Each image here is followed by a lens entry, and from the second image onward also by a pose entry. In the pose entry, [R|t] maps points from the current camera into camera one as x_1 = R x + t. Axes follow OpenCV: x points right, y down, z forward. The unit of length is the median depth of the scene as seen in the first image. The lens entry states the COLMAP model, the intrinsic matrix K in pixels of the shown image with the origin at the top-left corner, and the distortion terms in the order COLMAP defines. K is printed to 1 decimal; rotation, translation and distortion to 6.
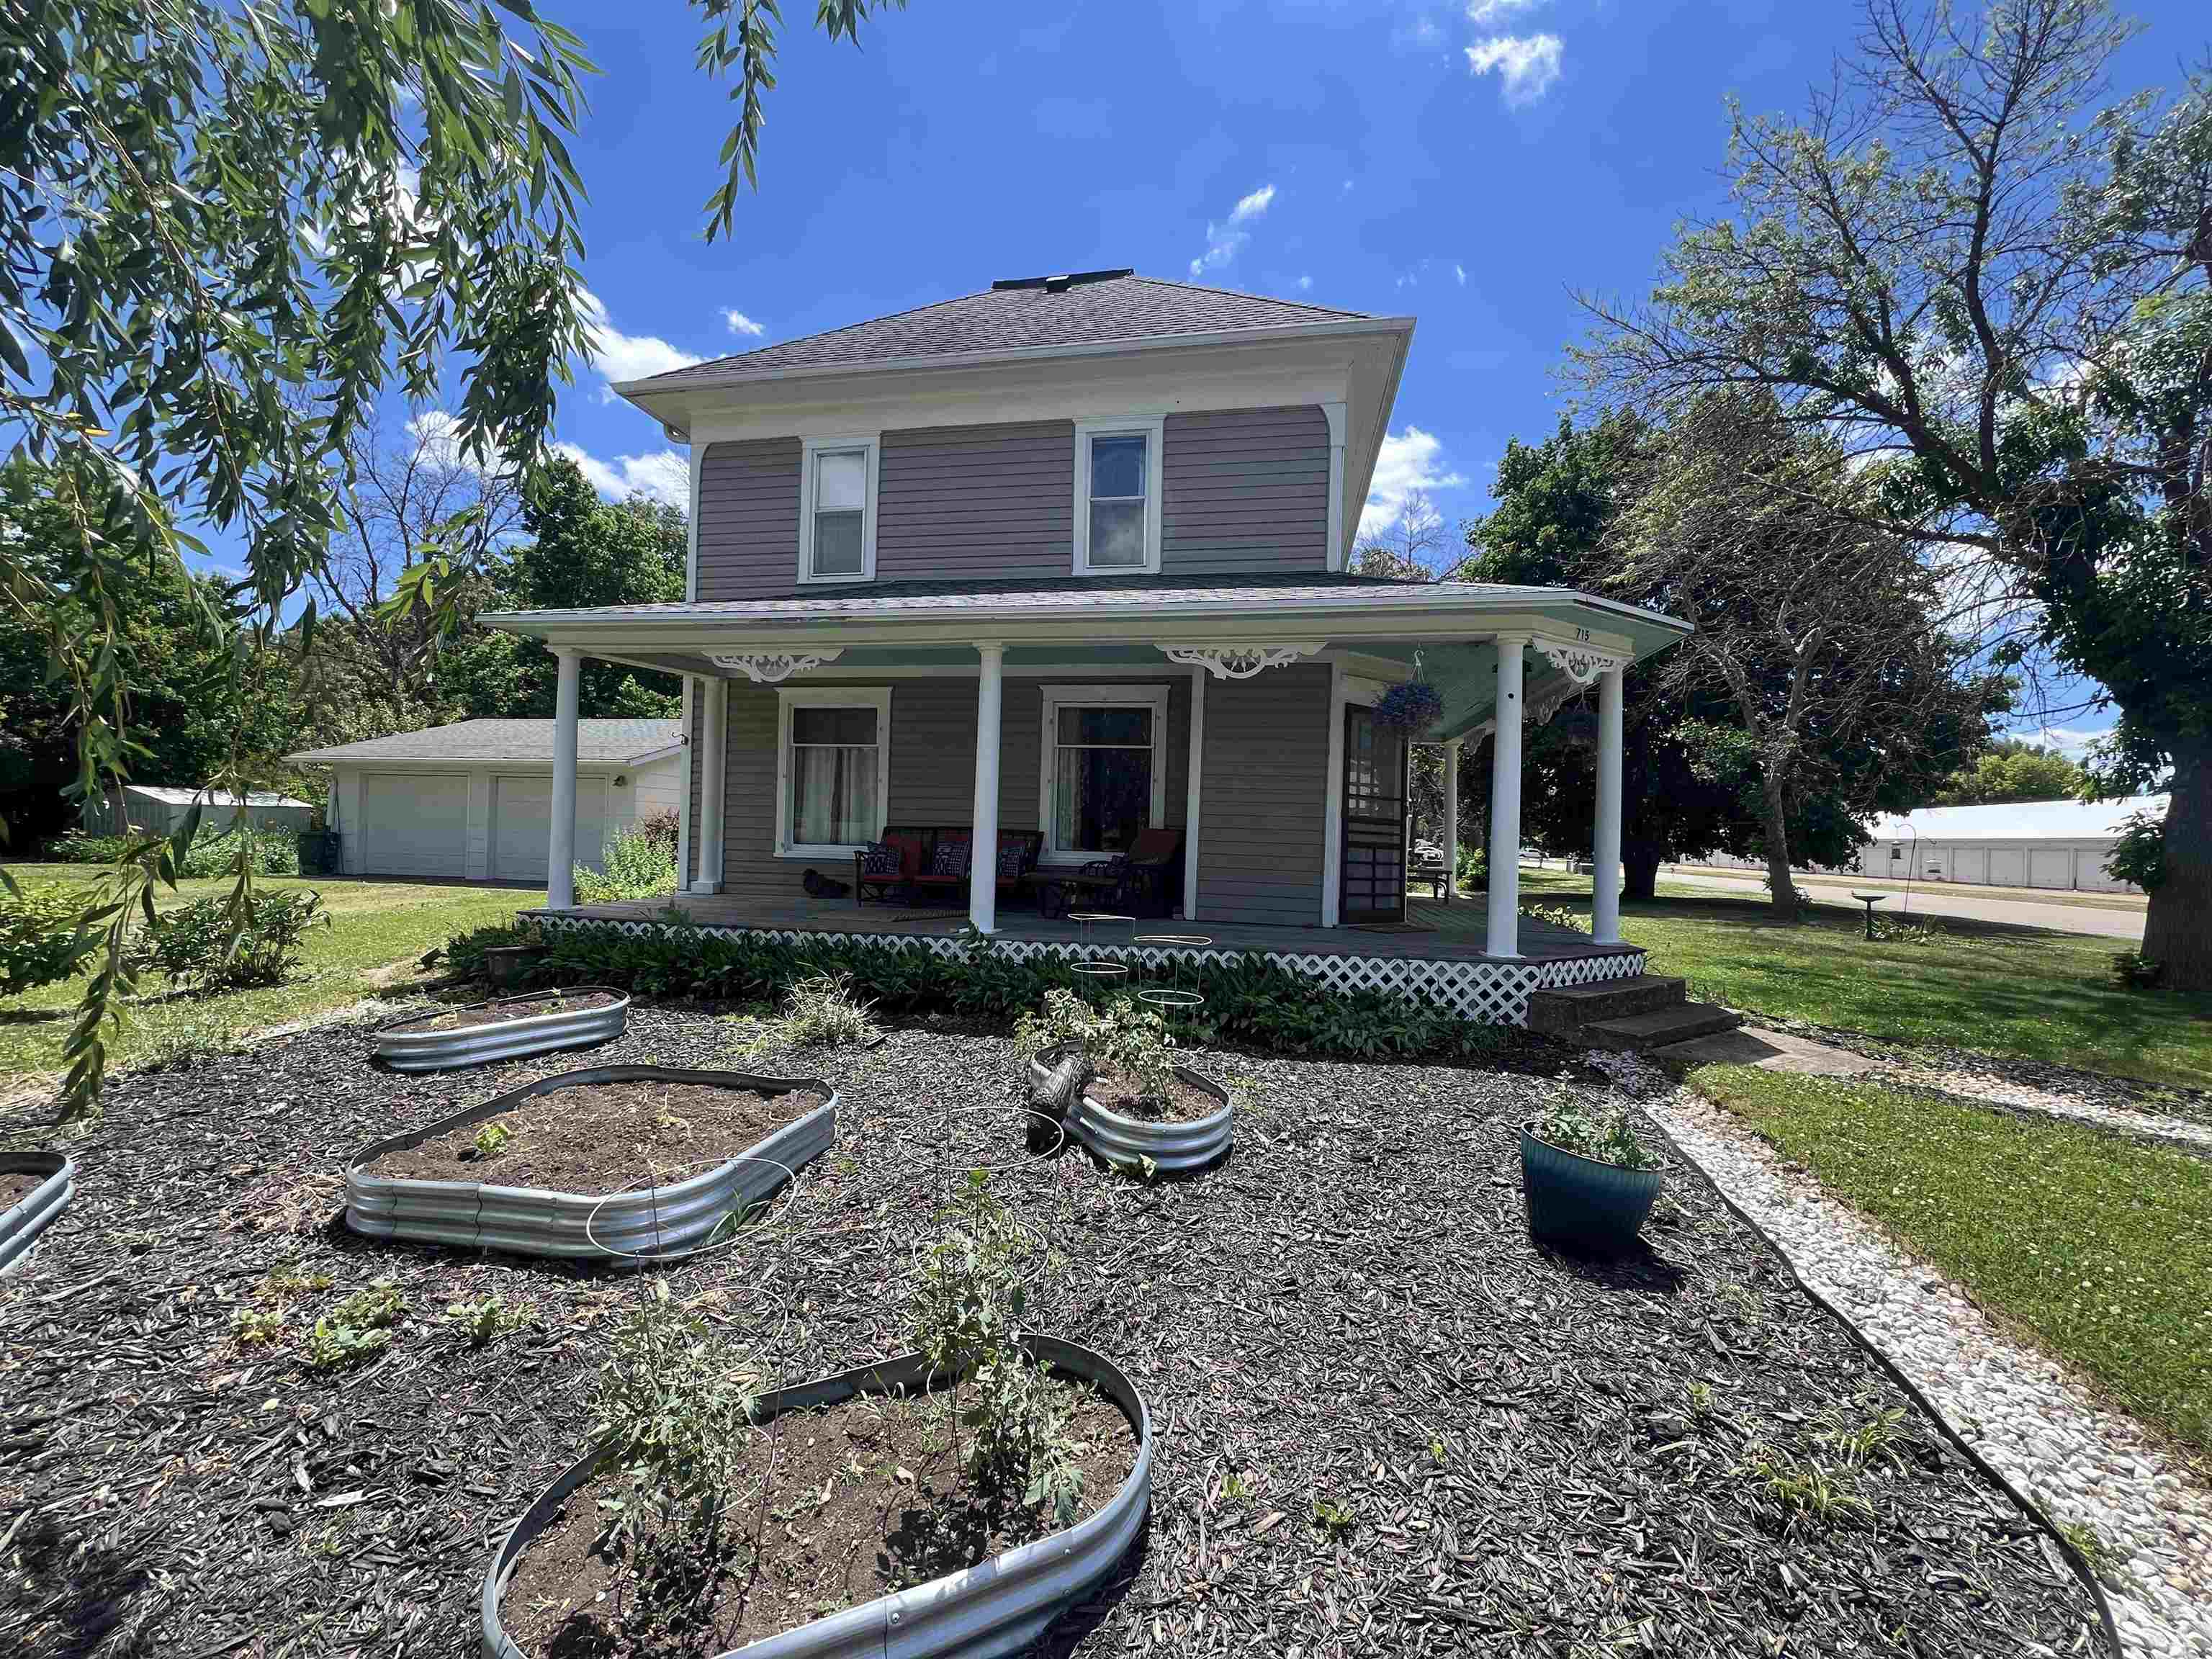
lens RADIAL K [[885.3, 0, 1106.0], [0, 885.3, 829.5], [0, 0, 1]] dist [-0.000907, 0.000273]
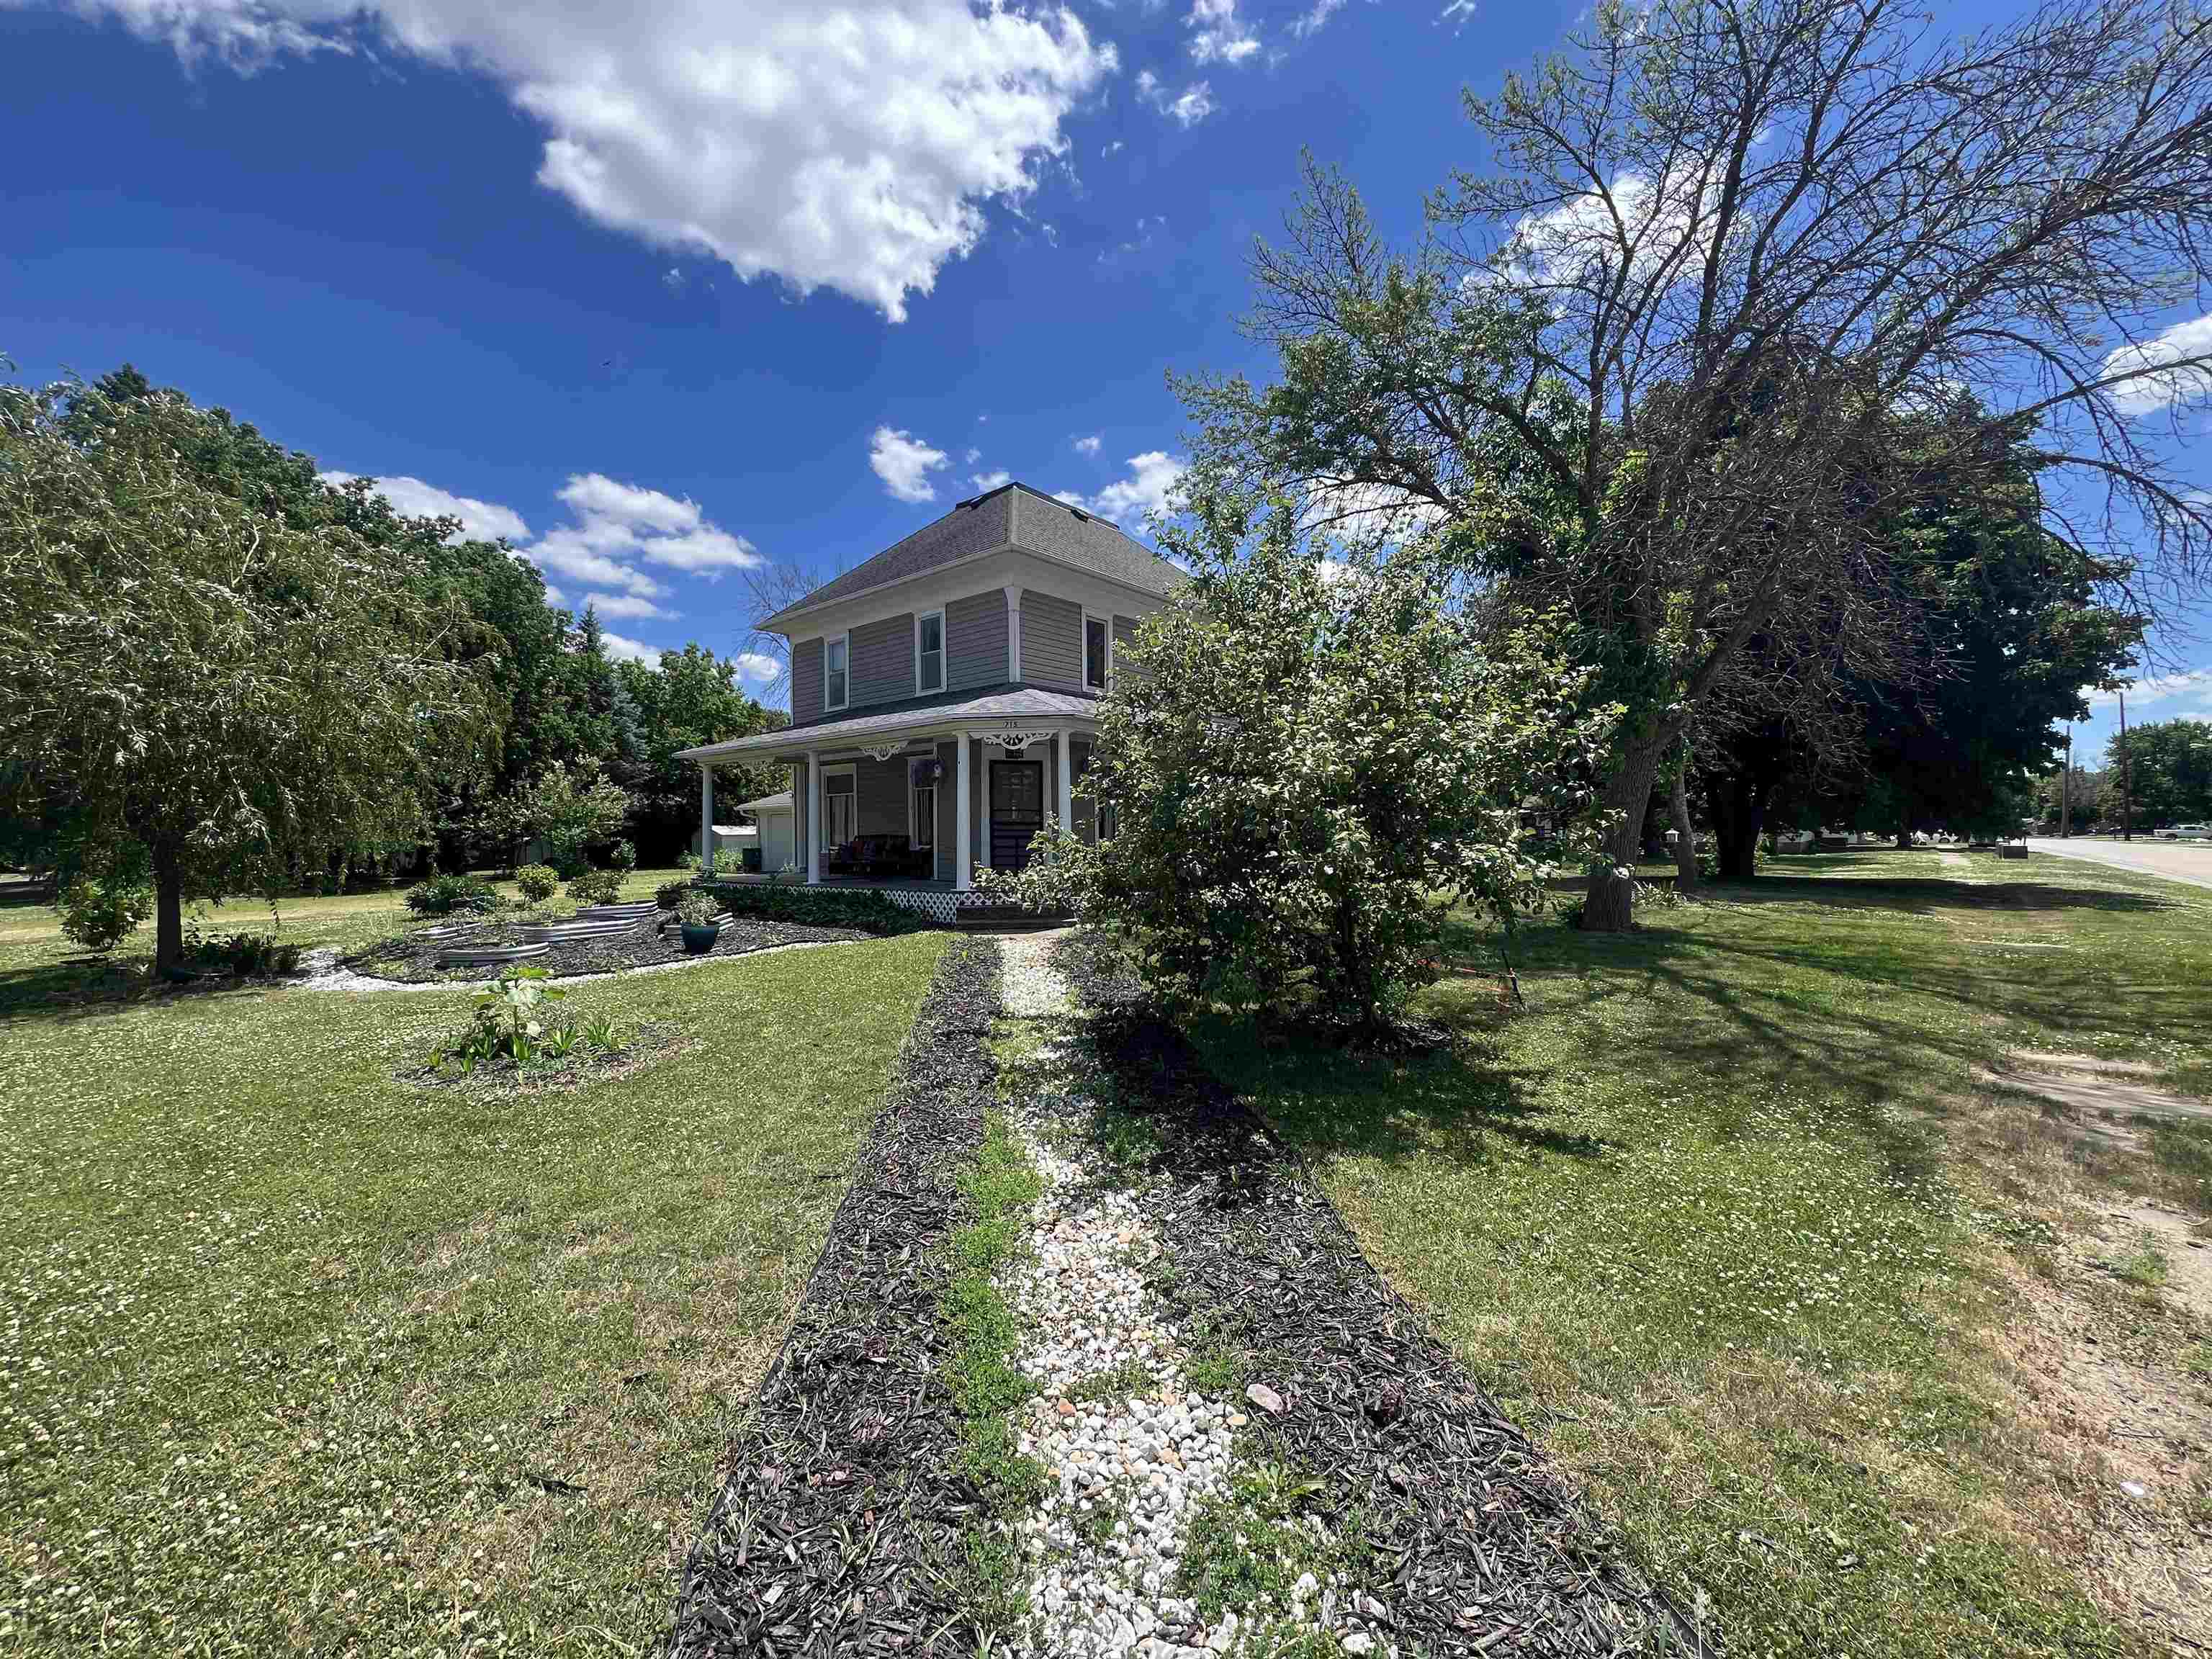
lens RADIAL K [[885.3, 0, 1106.0], [0, 885.3, 829.5], [0, 0, 1]] dist [-0.000907, 0.000273]
pose [[0.870519, -0.040632, -0.490455, 1.463921], [0.040068, 0.999129, -0.011656, 0.033982], [0.490502, -0.009505, 0.871388, -0.510519]]
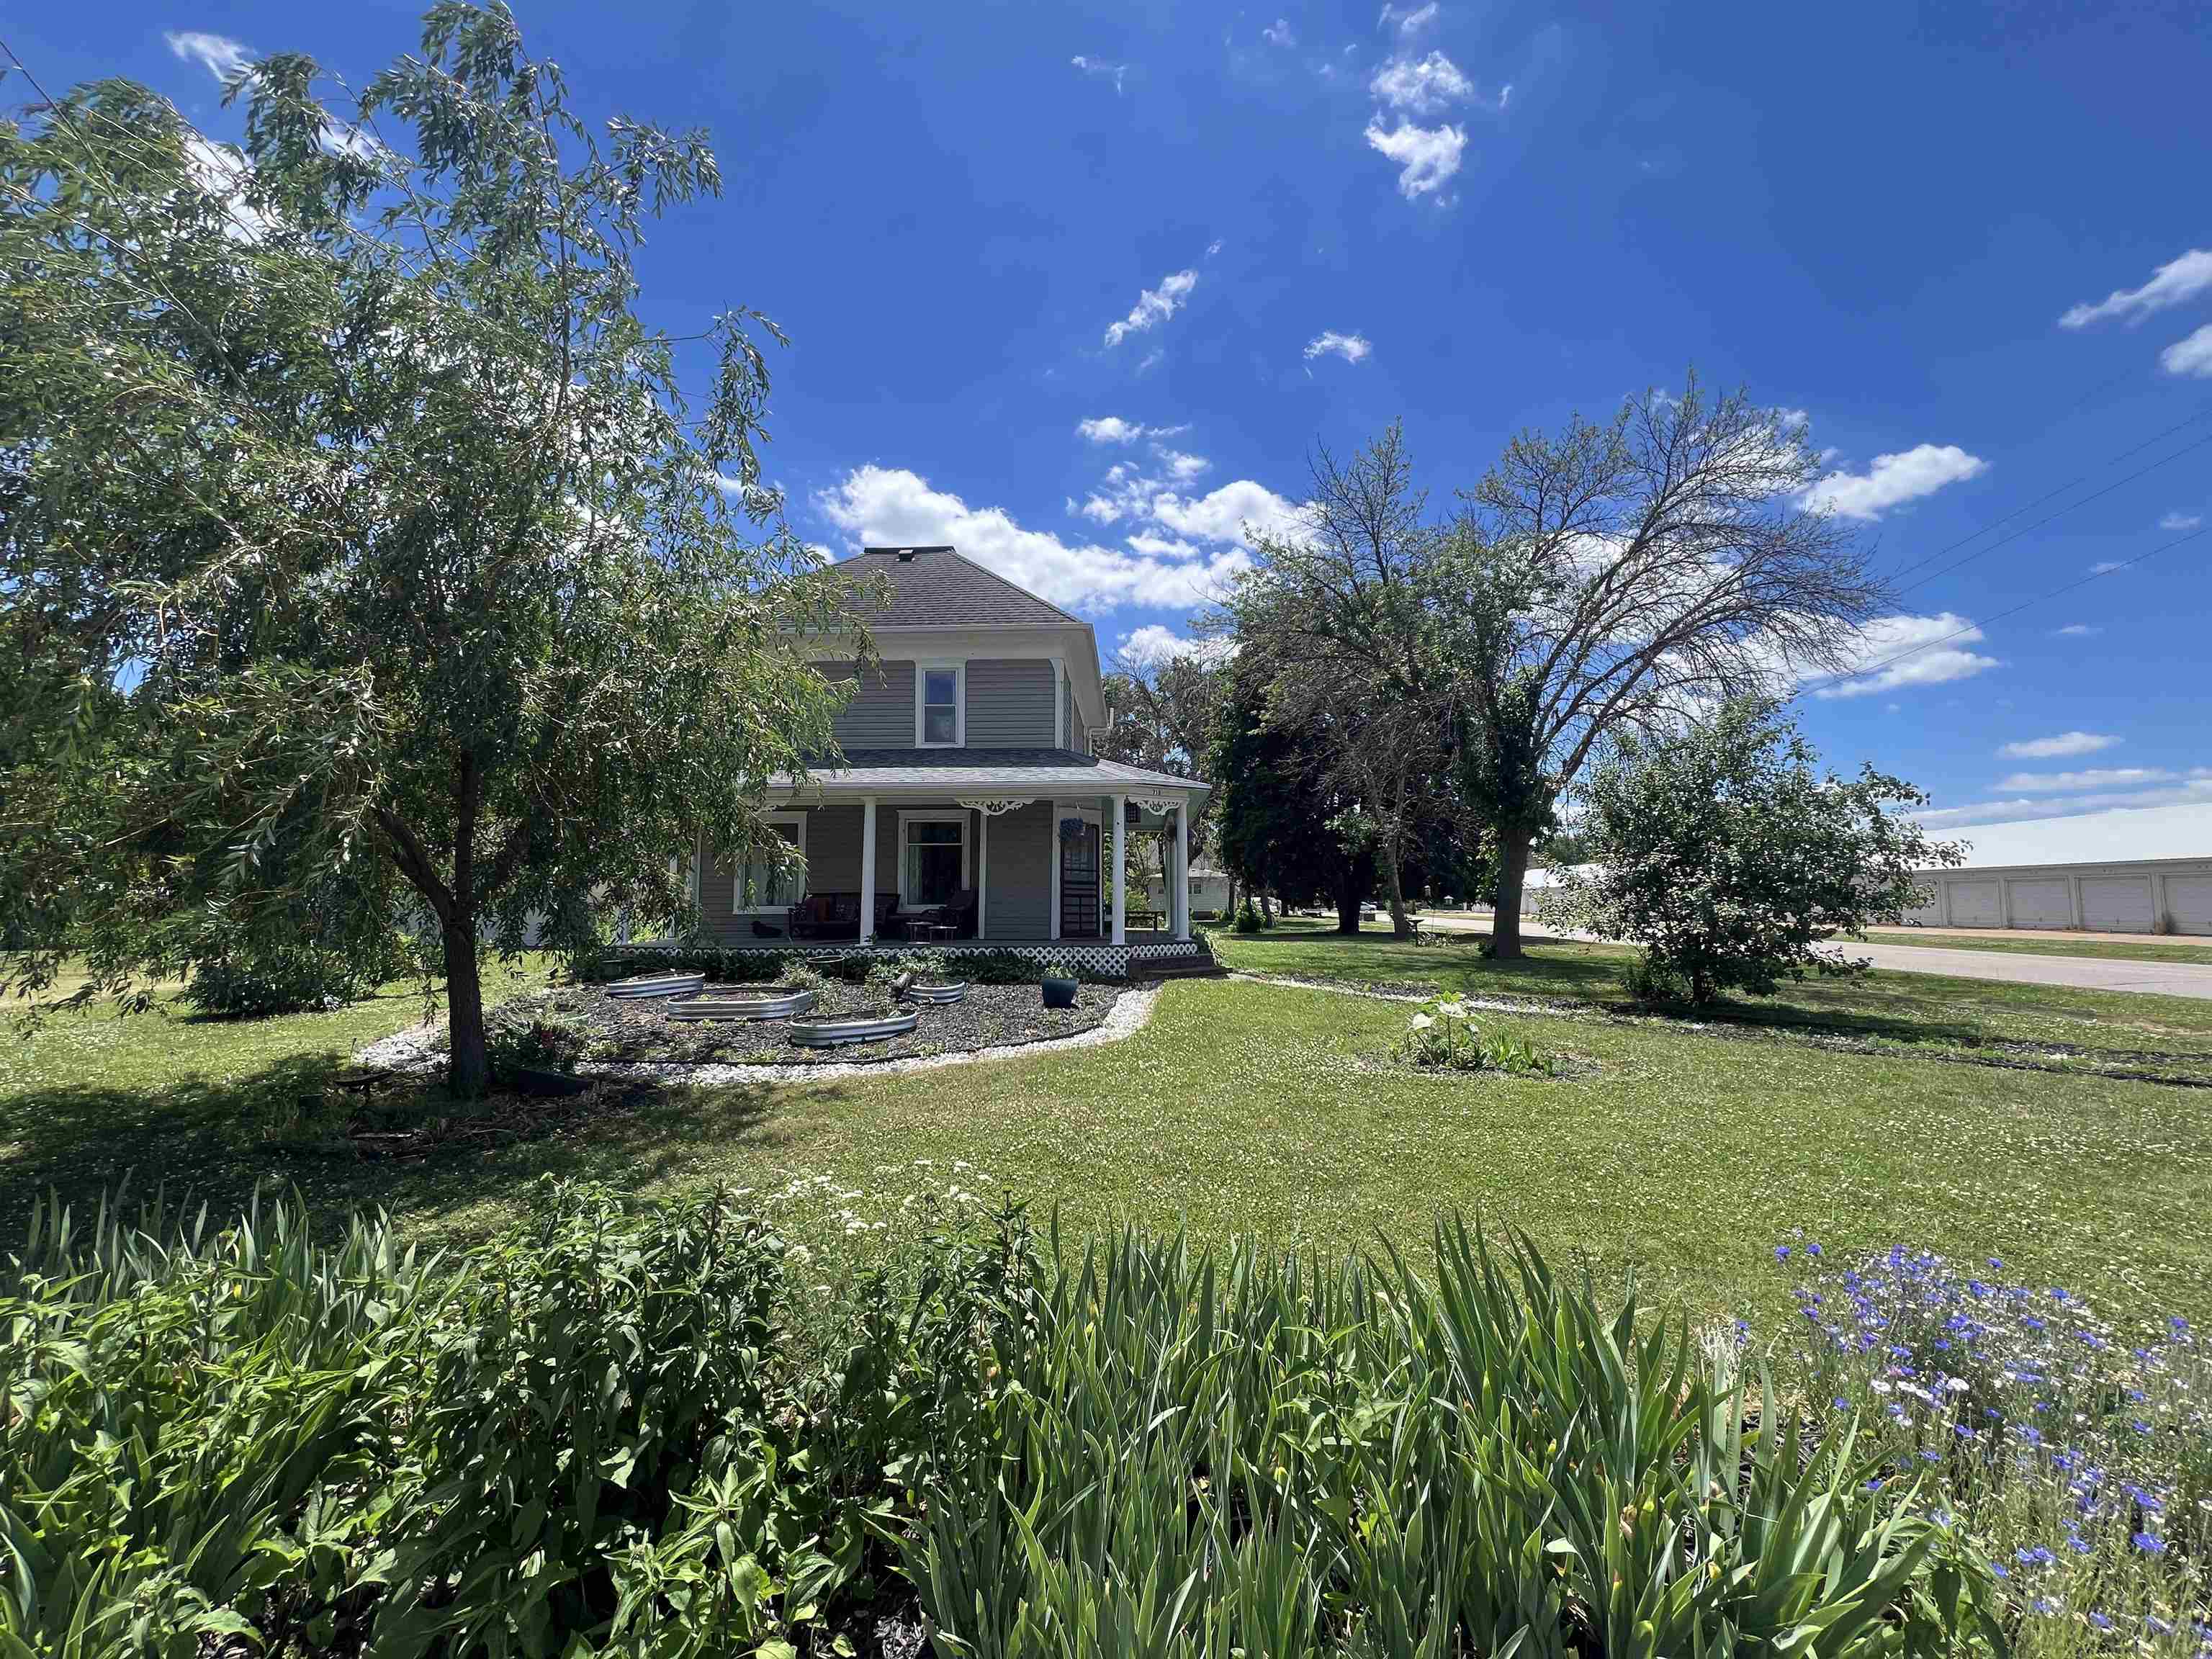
lens RADIAL K [[886.8, 0, 1110.2], [0, 886.8, 869.5], [0, 0, 1]] dist [-0.000706, 0.000512]
pose [[0.988231, -0.025202, 0.150880, 0.092152], [0.029344, 0.999250, -0.025285, 0.013109], [-0.150130, 0.029415, 0.988229, -0.947352]]
